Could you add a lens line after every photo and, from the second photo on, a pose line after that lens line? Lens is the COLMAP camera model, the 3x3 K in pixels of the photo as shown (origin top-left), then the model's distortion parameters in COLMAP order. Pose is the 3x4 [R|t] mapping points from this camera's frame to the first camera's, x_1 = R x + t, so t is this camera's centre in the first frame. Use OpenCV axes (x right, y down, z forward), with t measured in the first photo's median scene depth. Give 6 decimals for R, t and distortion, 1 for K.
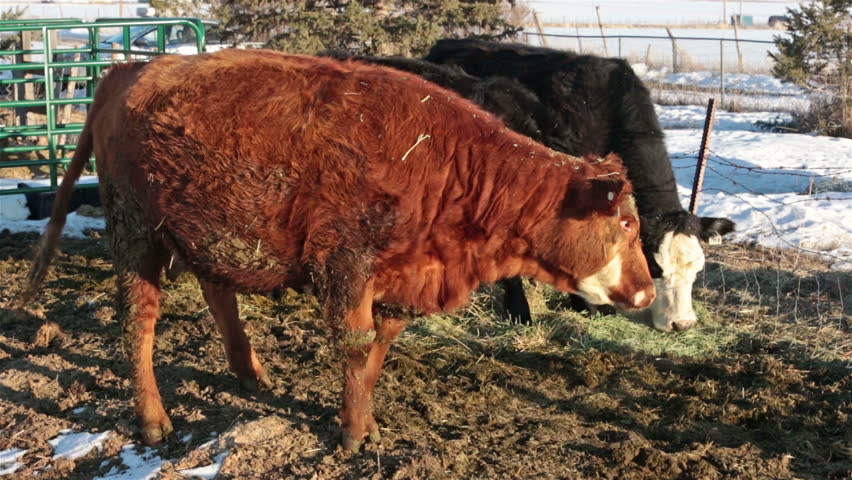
lens RADIAL K [[3725.2, 0, 424.8], [0, 3725.2, 238.4], [0, 0, 1]] dist [-0.467904, 0.000000]
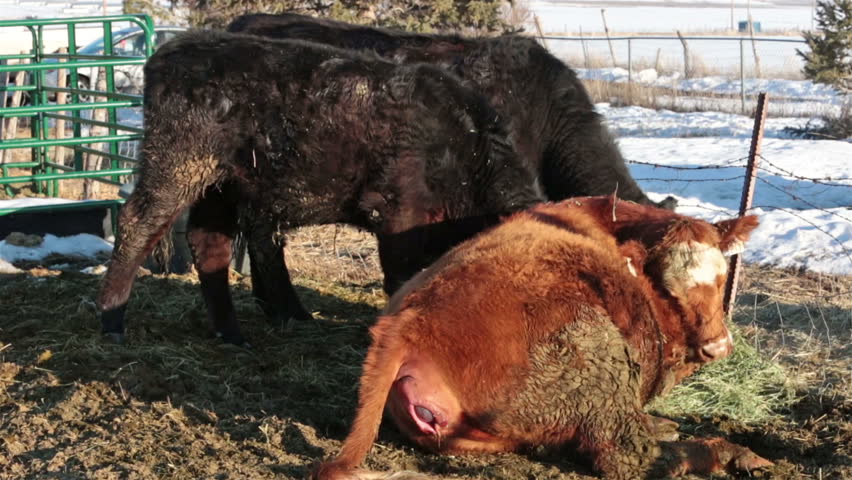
lens RADIAL K [[3725.2, 0, 427.2], [0, 3725.2, 240.2], [0, 0, 1]] dist [-0.467904, 0.000000]
pose [[0.999919, -0.012766, 0.000095, 0.002297], [0.012766, 0.999911, -0.003931, -0.001807], [-0.000044, 0.003932, 0.999992, 0.100412]]
